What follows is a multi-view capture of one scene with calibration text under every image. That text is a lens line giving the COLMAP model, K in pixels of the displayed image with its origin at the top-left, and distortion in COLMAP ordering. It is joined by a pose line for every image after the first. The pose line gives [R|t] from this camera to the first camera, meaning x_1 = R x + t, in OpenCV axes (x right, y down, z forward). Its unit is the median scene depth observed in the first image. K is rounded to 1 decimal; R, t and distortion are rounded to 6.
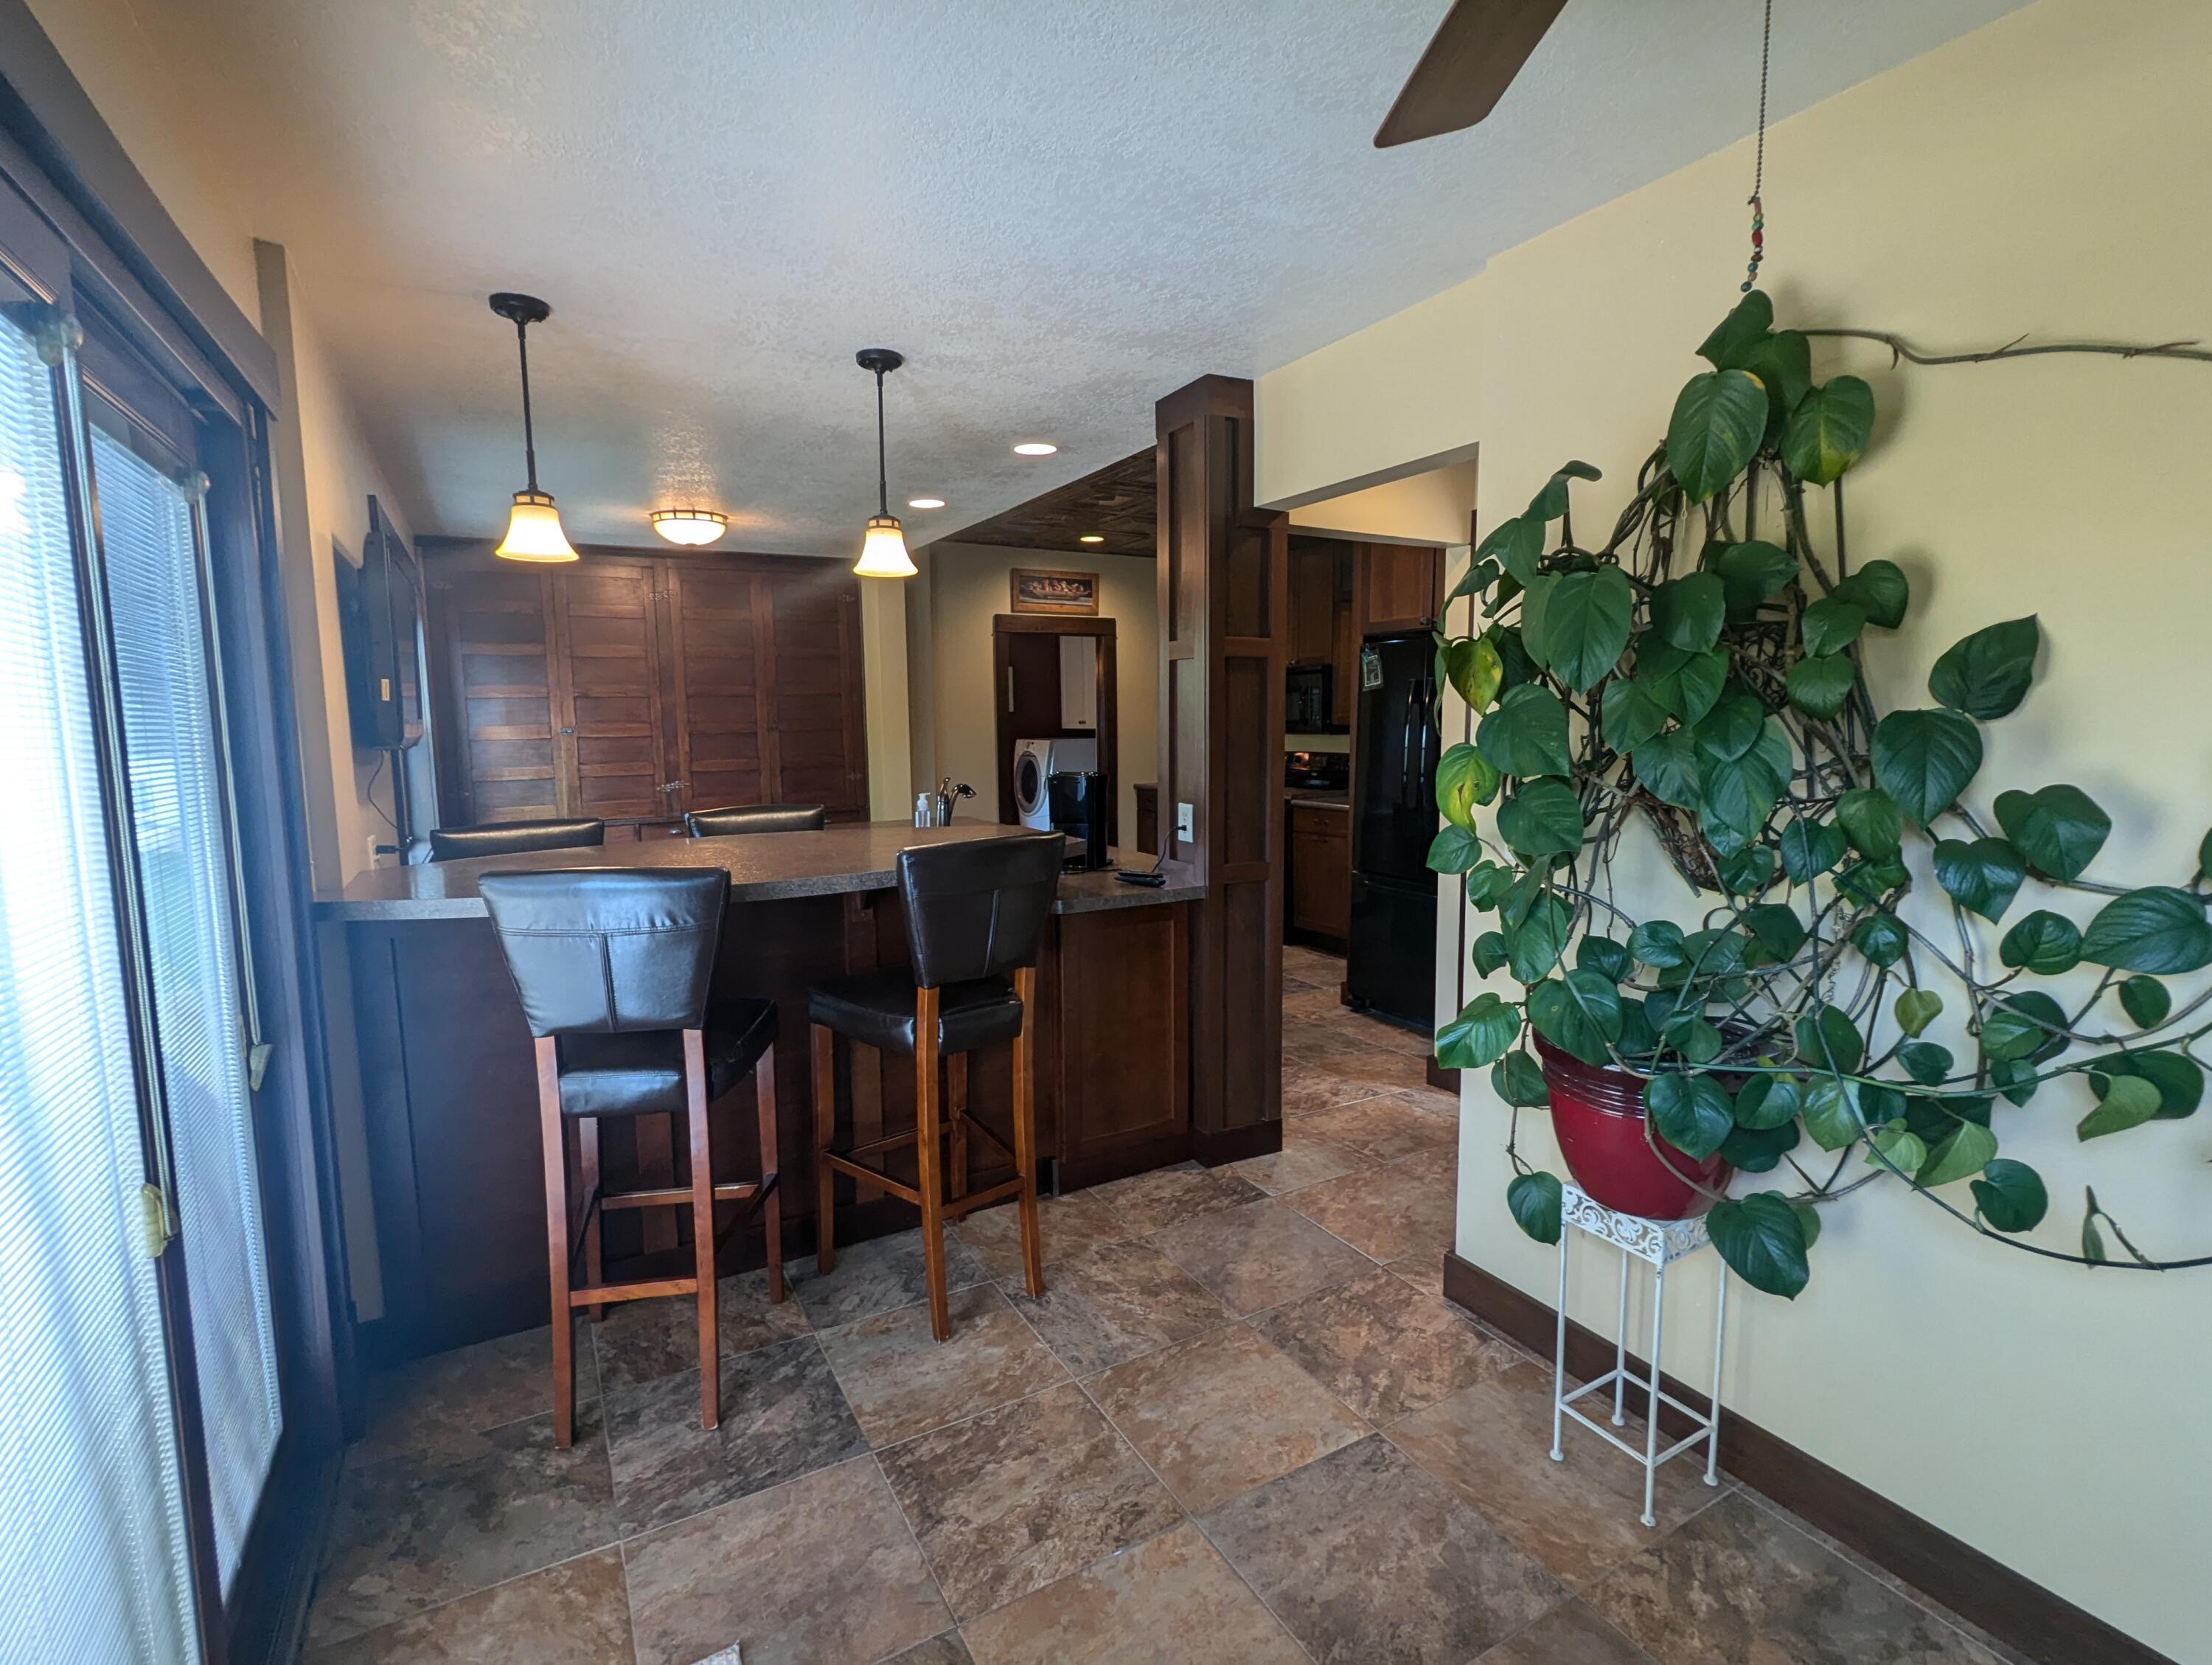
lens RADIAL K [[1044.1, 0, 1104.3], [0, 1044.1, 821.7], [0, 0, 1]] dist [-0.001315, 0.000296]
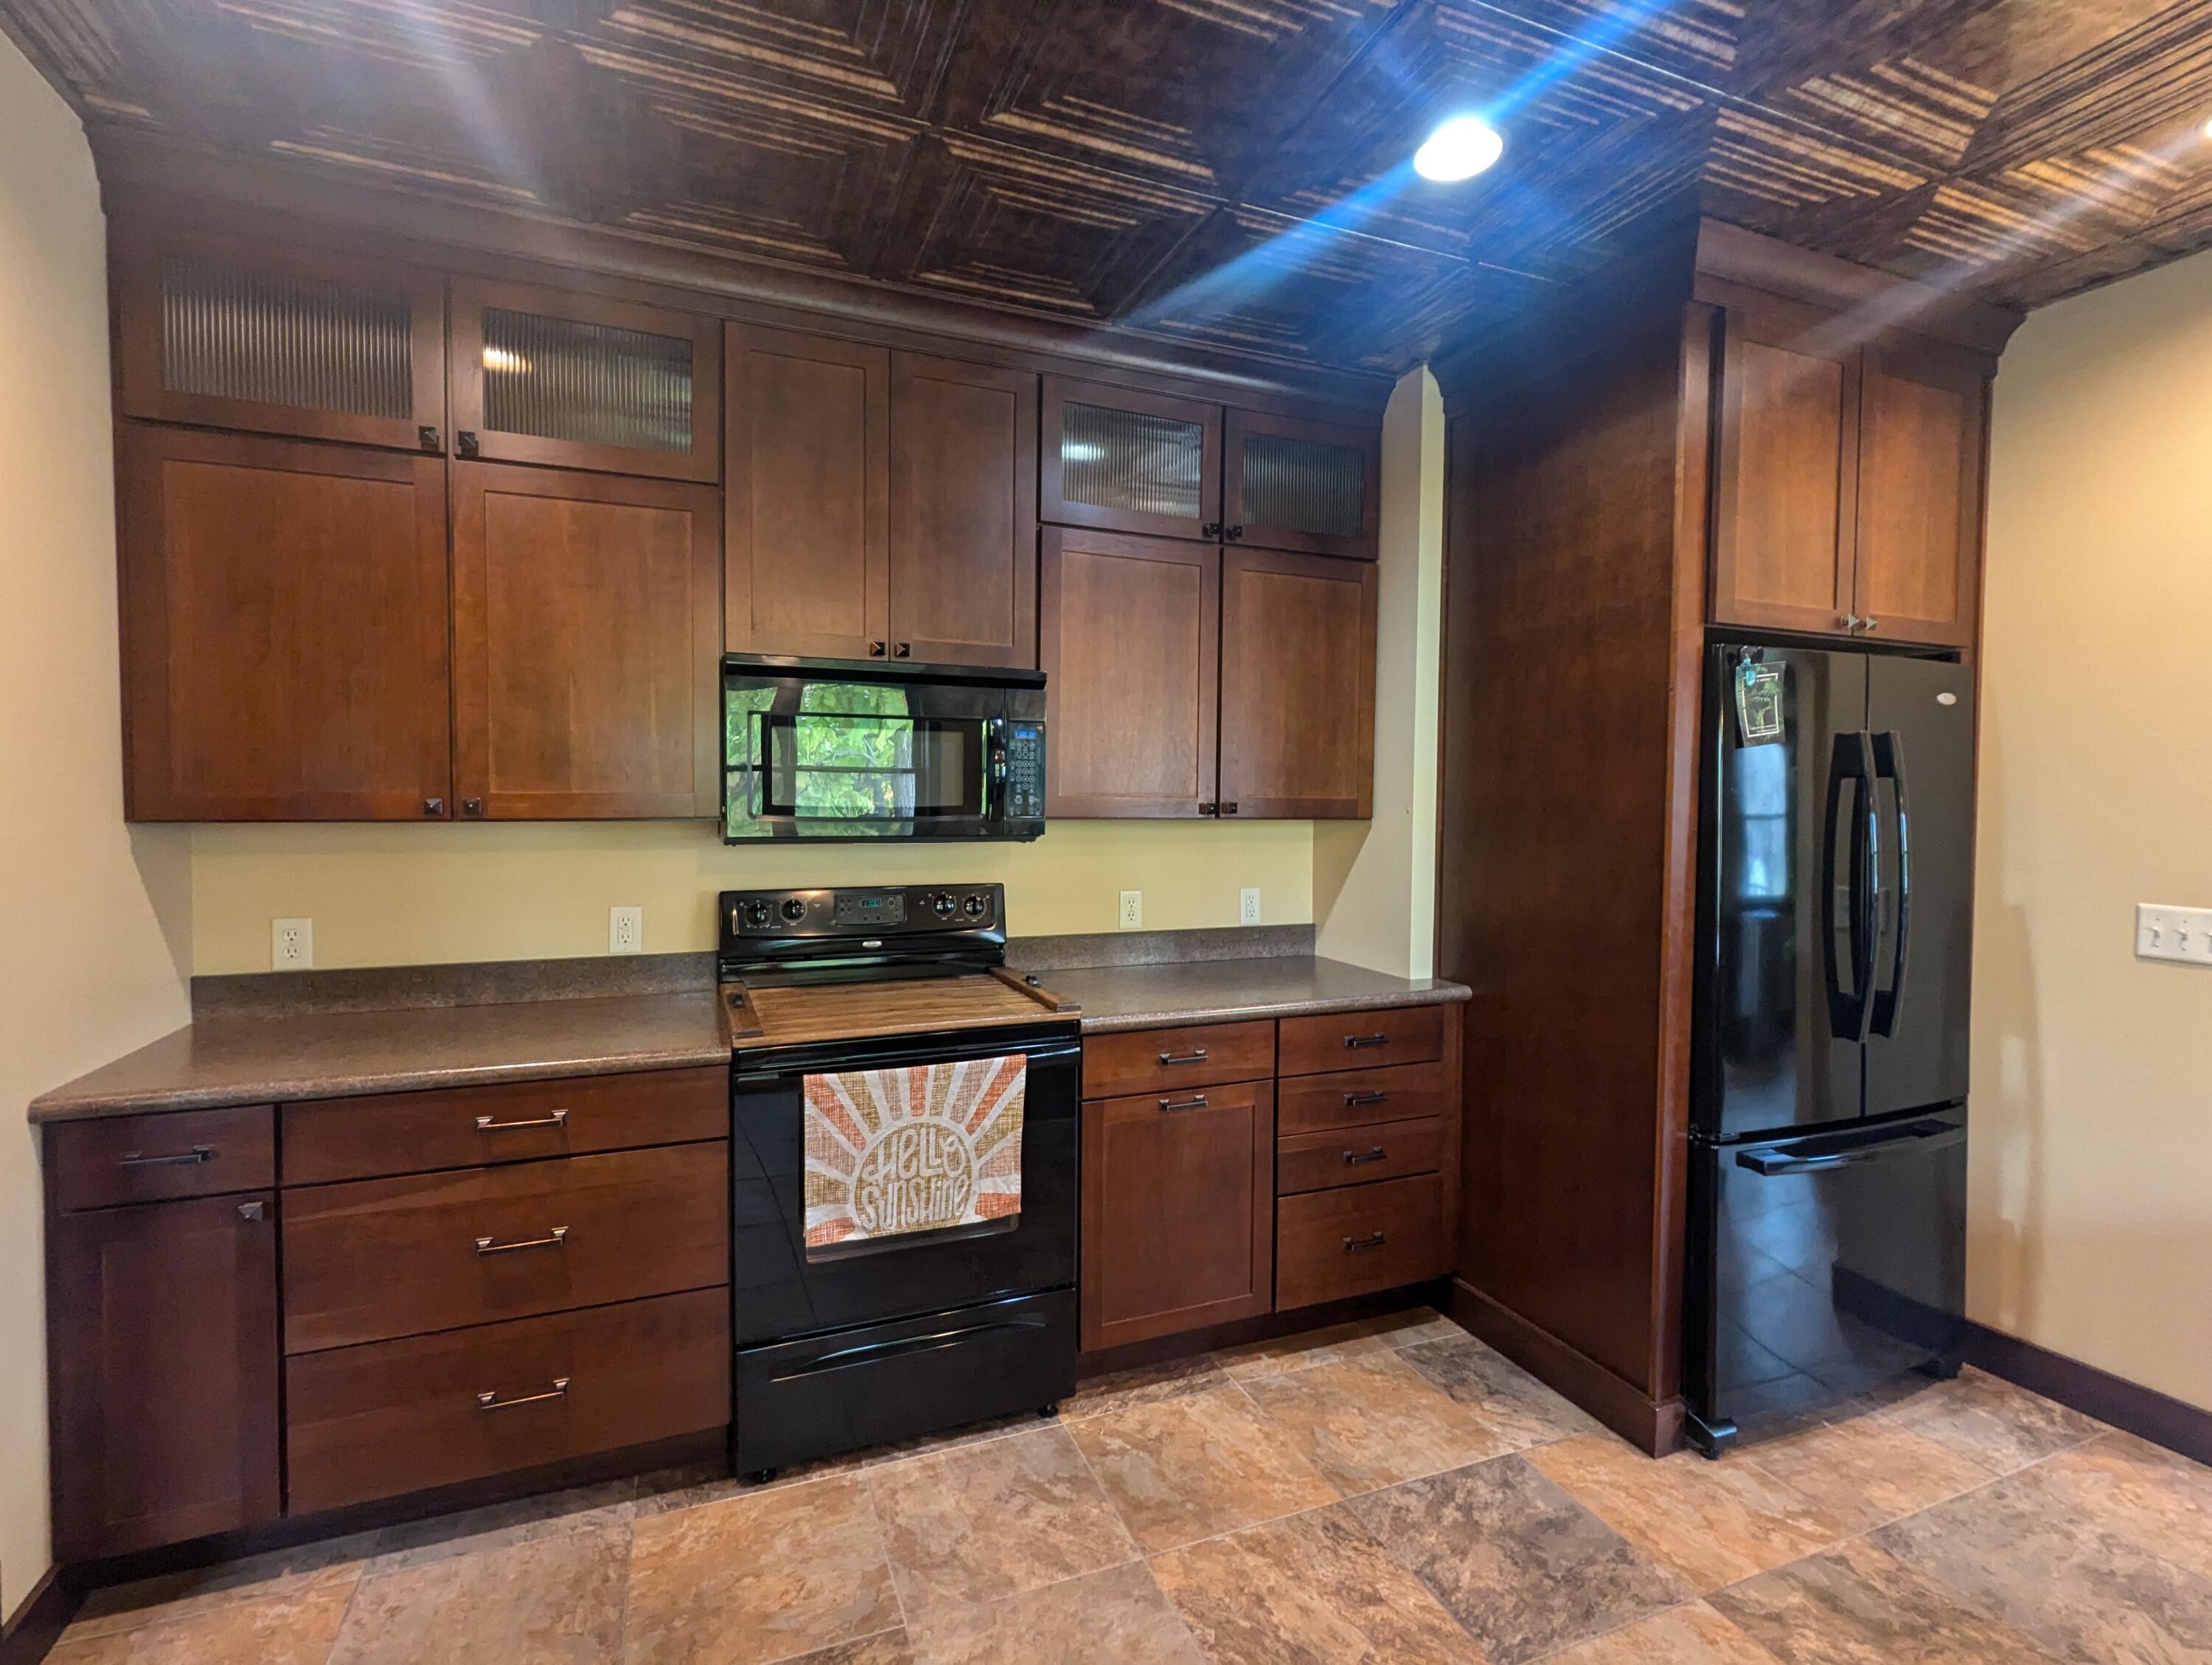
lens RADIAL K [[1044.1, 0, 1120.4], [0, 1044.1, 825.9], [0, 0, 1]] dist [-0.001315, 0.000296]
pose [[0.134012, -0.019462, 0.990789, -0.202082], [0.091723, 0.995759, 0.007153, -0.098961], [-0.986726, 0.089919, 0.135229, 1.008085]]
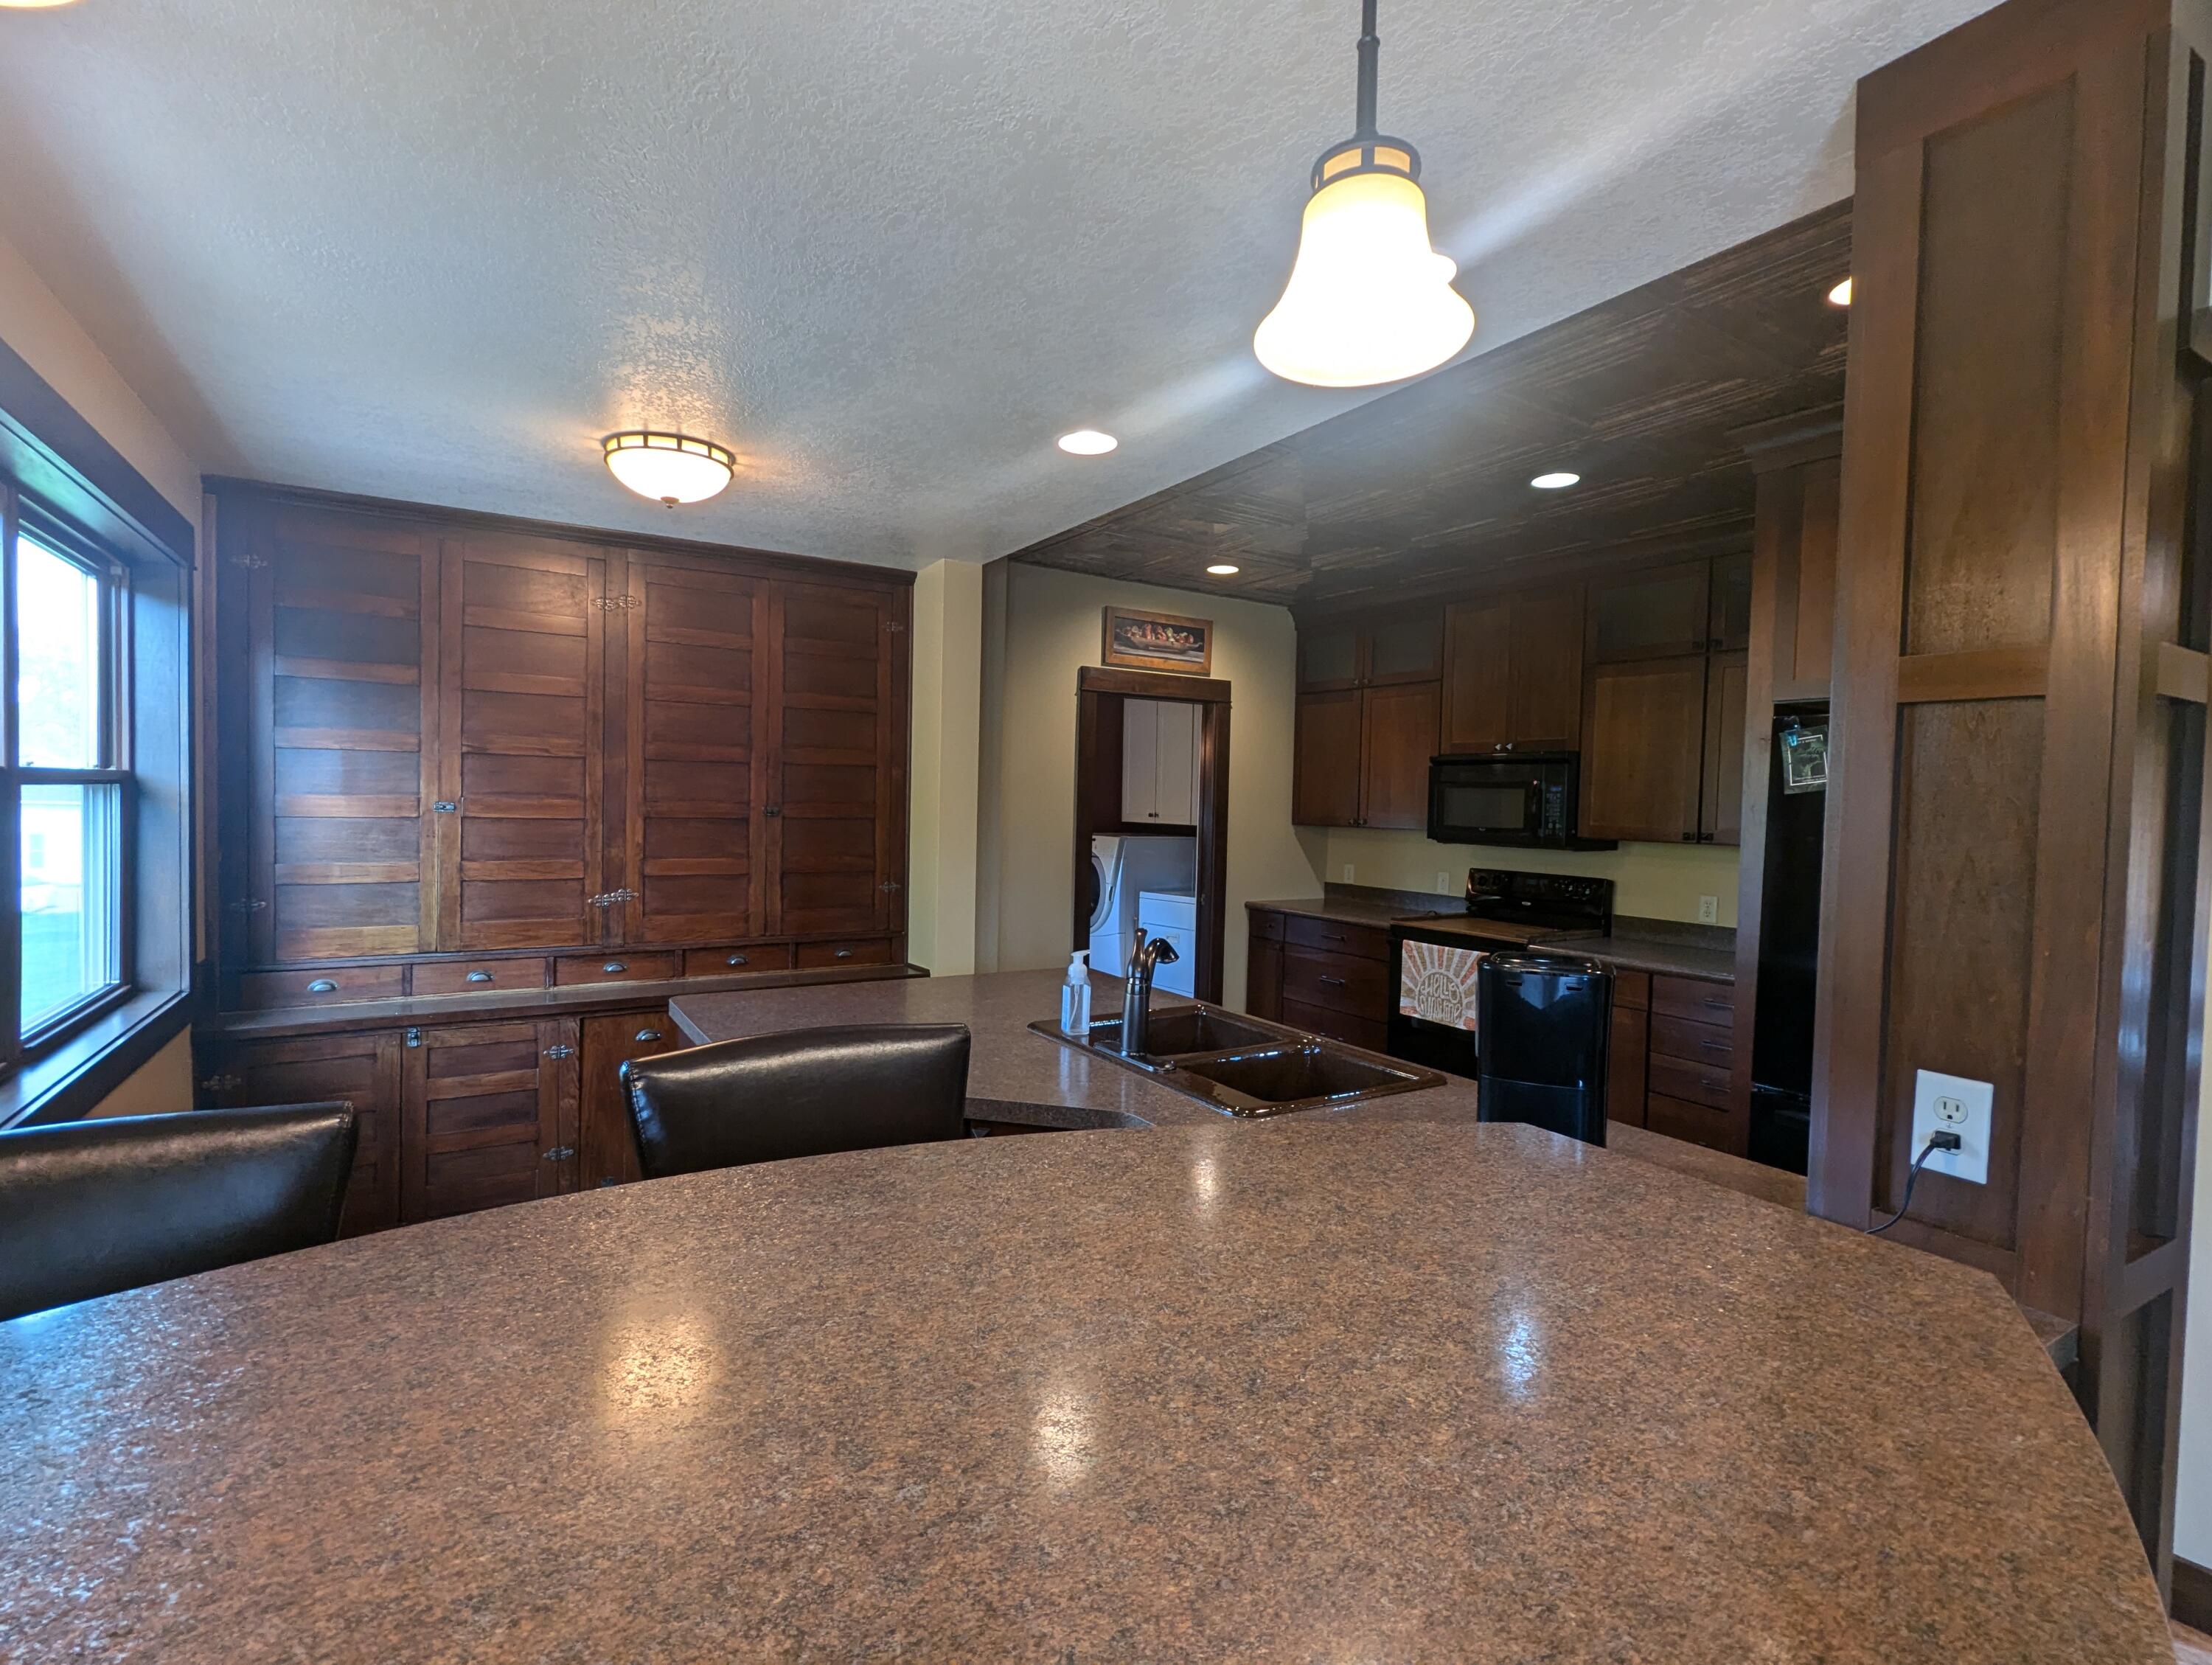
lens RADIAL K [[1044.1, 0, 1101.3], [0, 1044.1, 827.2], [0, 0, 1]] dist [-0.001315, 0.000296]
pose [[0.998633, 0.037472, 0.036447, -0.138992], [-0.034551, 0.996376, -0.077724, -0.037617], [-0.039228, 0.076358, 0.996308, 0.346785]]
